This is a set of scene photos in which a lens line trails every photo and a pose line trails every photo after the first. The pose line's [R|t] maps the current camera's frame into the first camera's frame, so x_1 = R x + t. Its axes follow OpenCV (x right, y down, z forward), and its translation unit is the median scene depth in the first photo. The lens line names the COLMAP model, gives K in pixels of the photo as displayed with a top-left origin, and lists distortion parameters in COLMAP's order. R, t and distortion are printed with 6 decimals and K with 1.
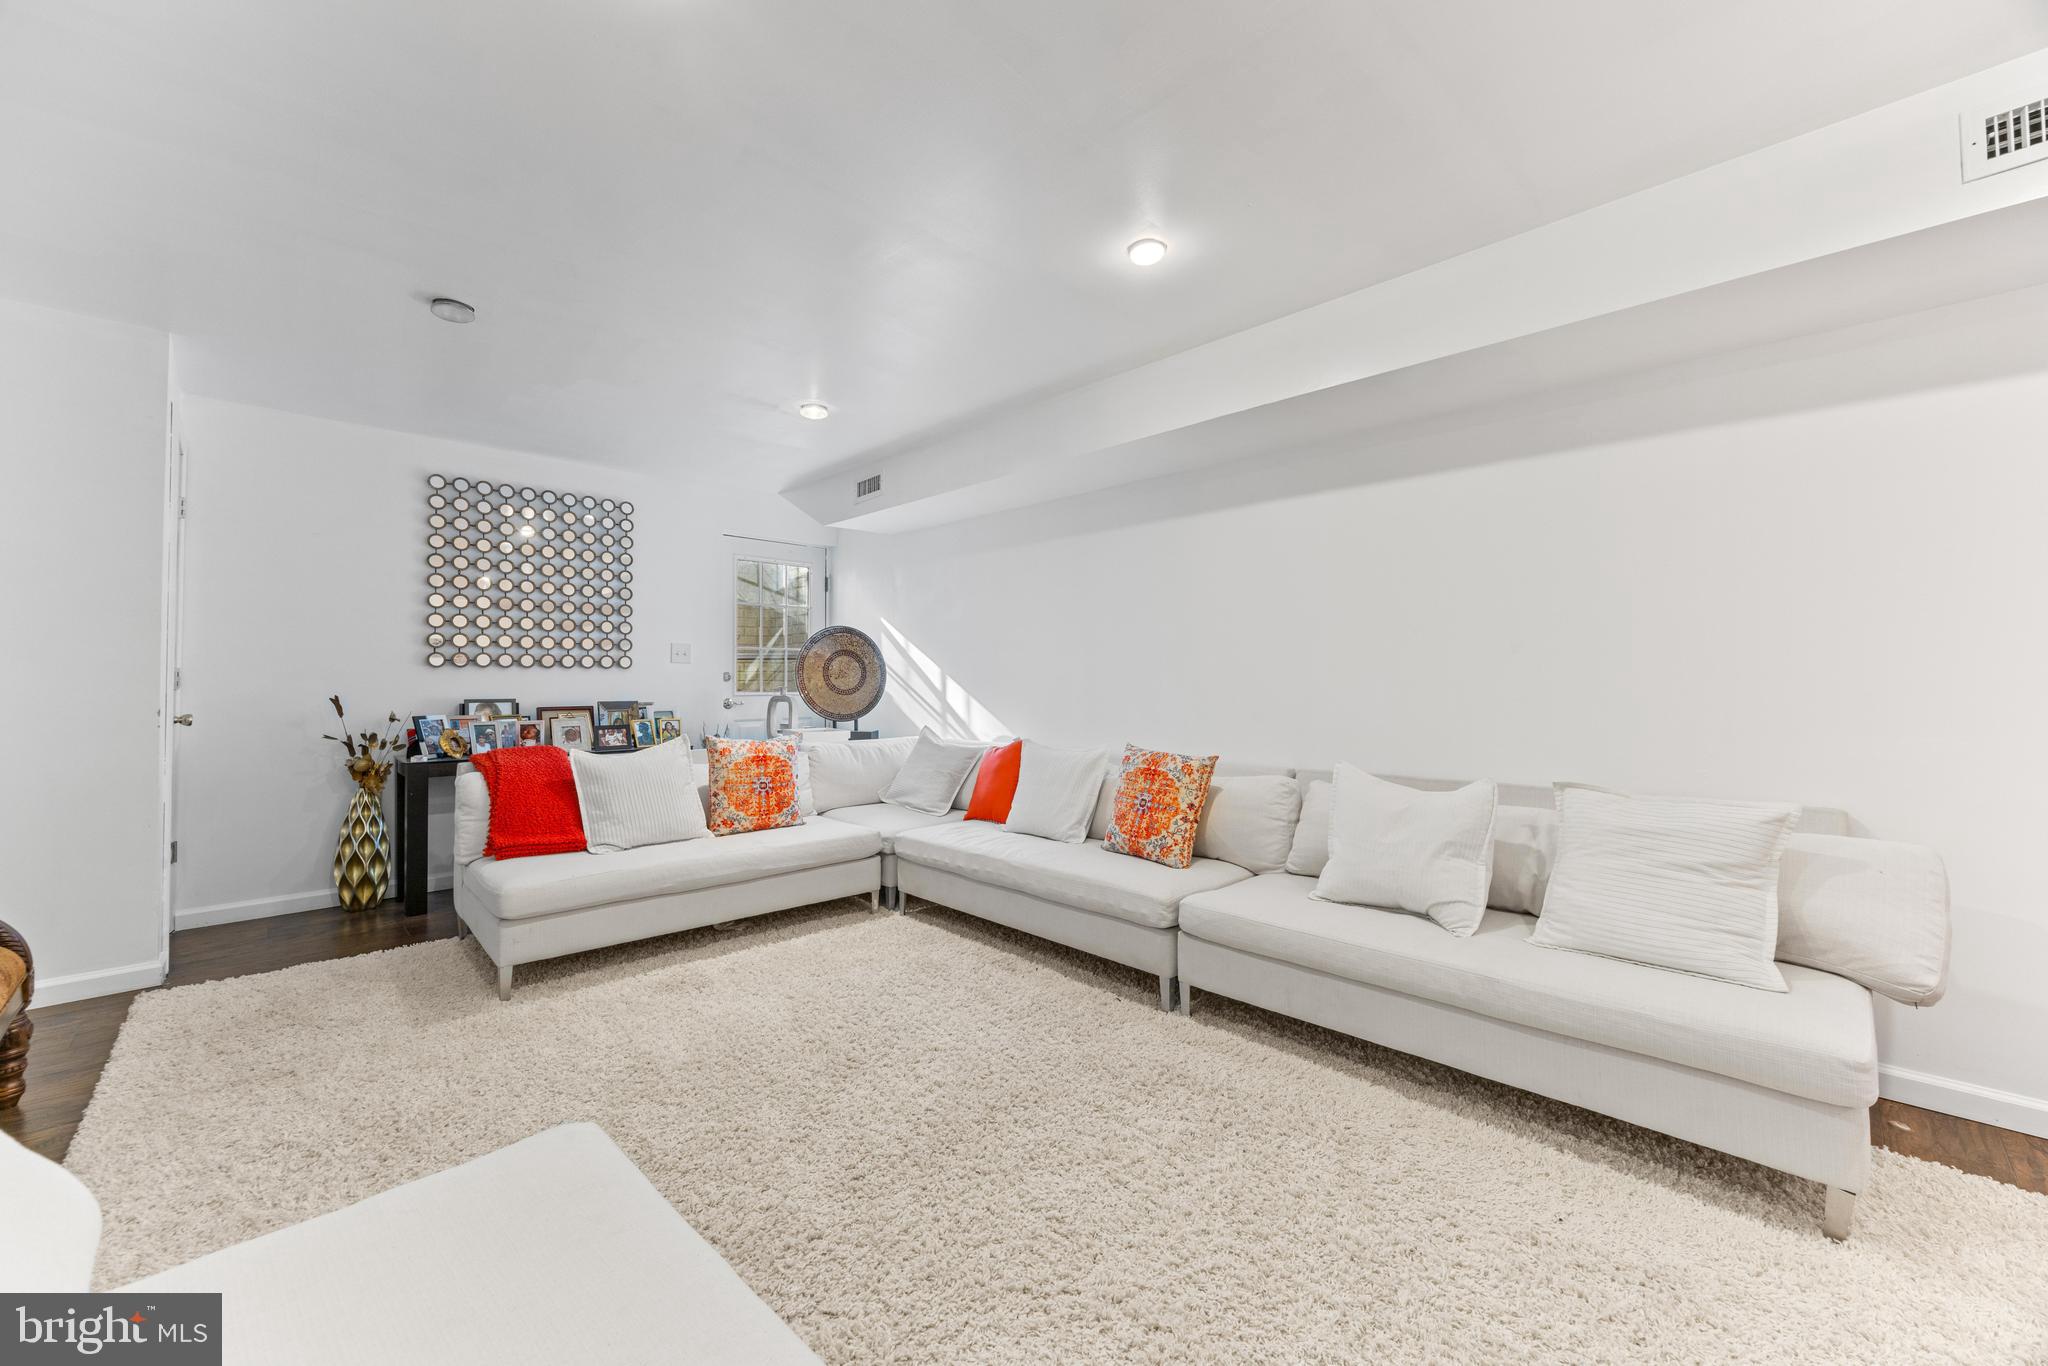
lens RADIAL K [[785.9, 0, 1023.1], [0, 785.9, 680.9], [0, 0, 1]] dist [-0.001815, -0.000032]
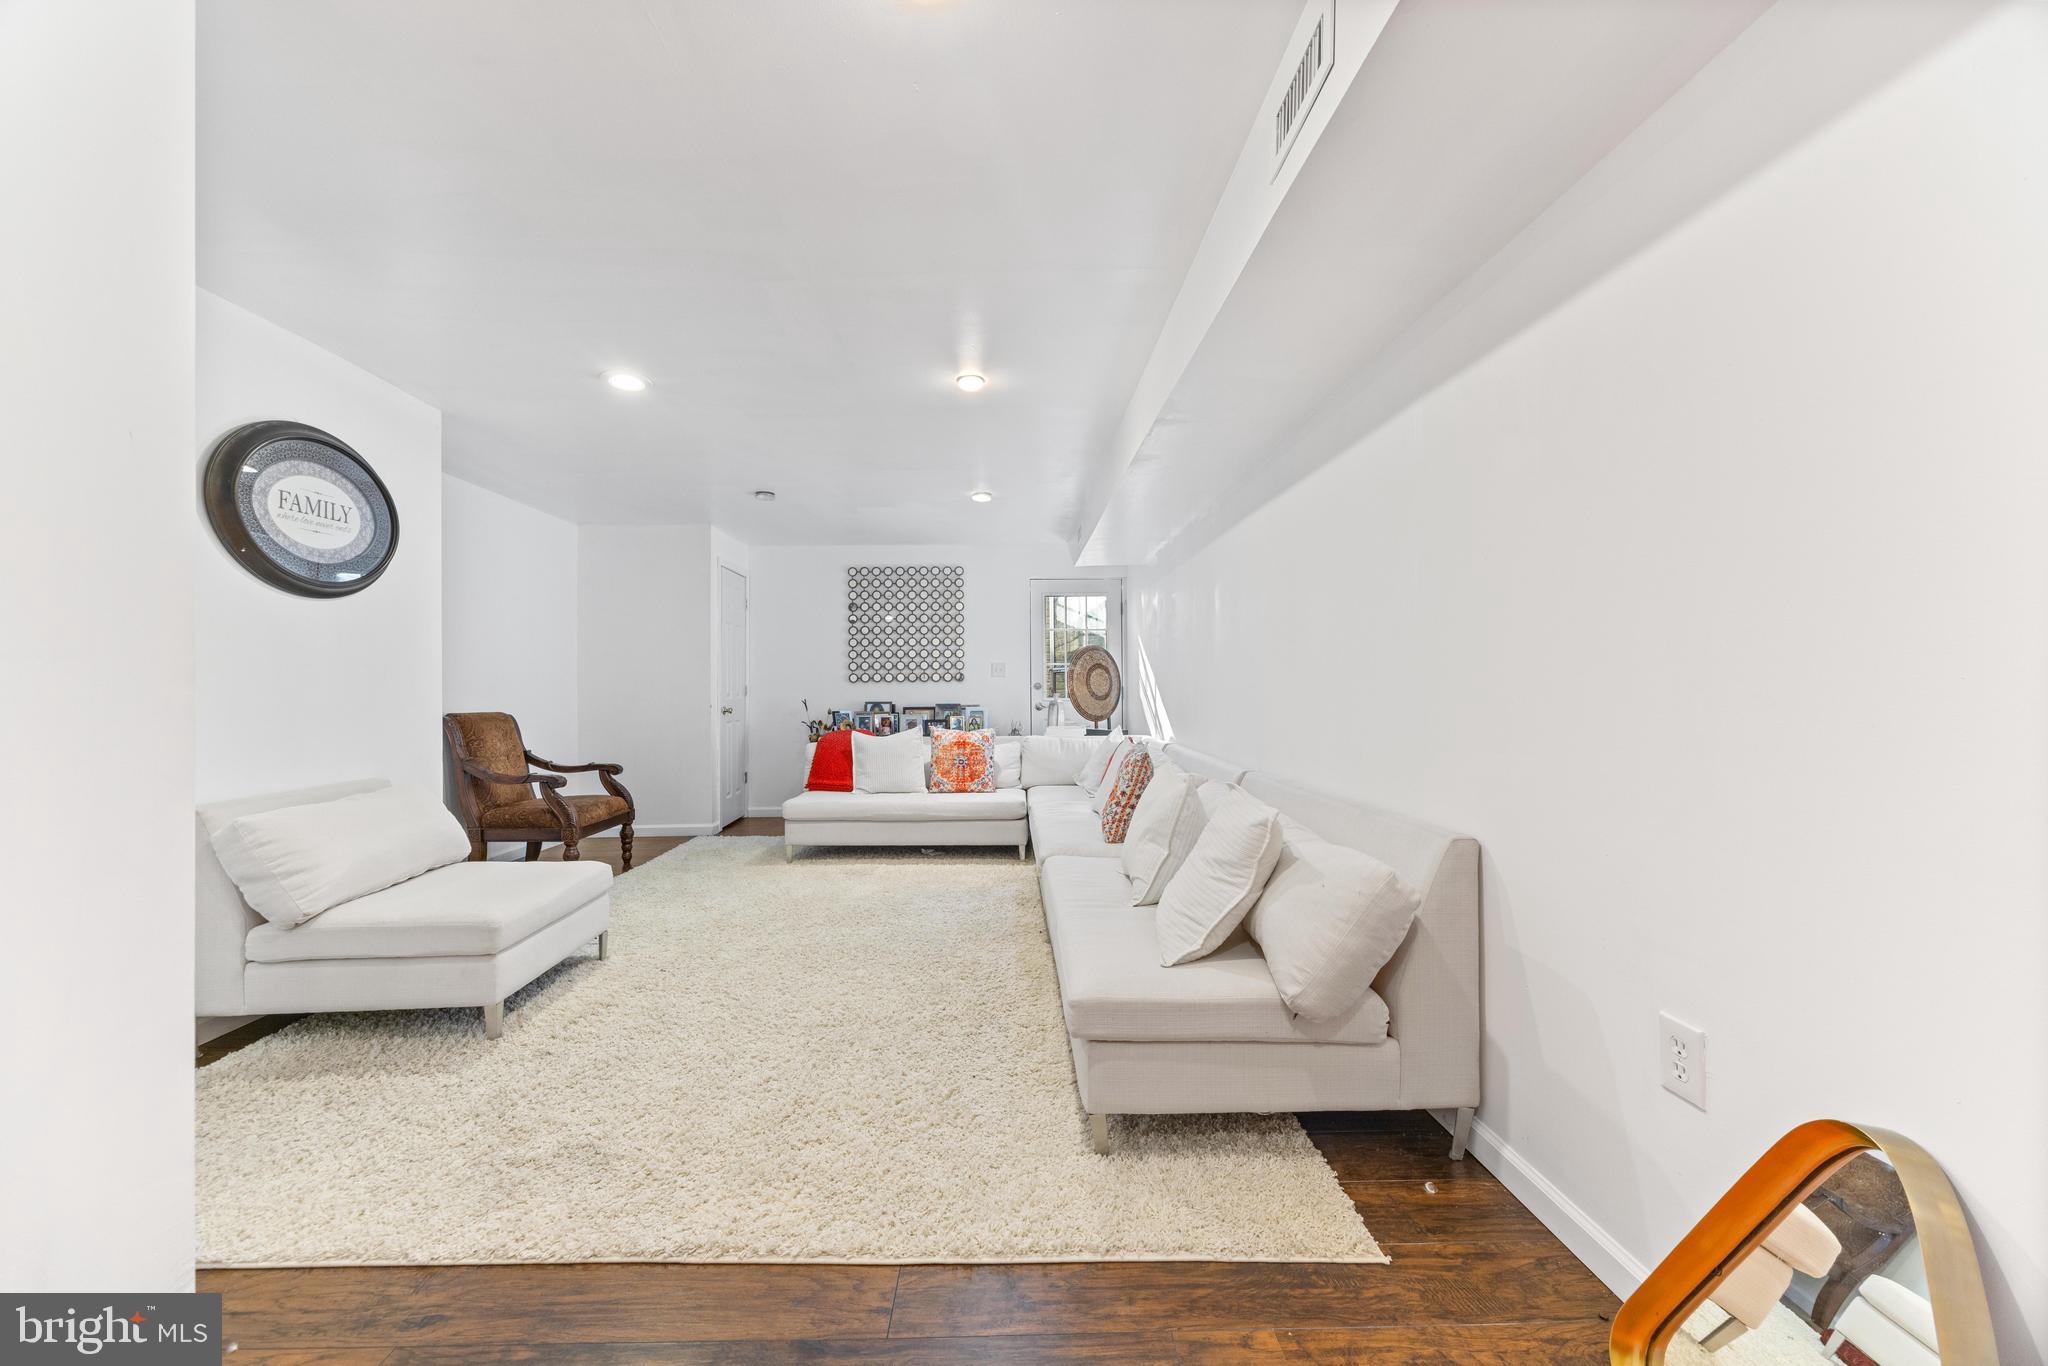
lens RADIAL K [[785.9, 0, 1021.7], [0, 785.9, 687.4], [0, 0, 1]] dist [-0.001815, -0.000032]
pose [[0.732176, -0.007036, -0.681080, 0.701486], [0.006435, 0.999973, -0.003413, 0.001390], [0.681086, -0.001884, 0.732201, 0.017135]]
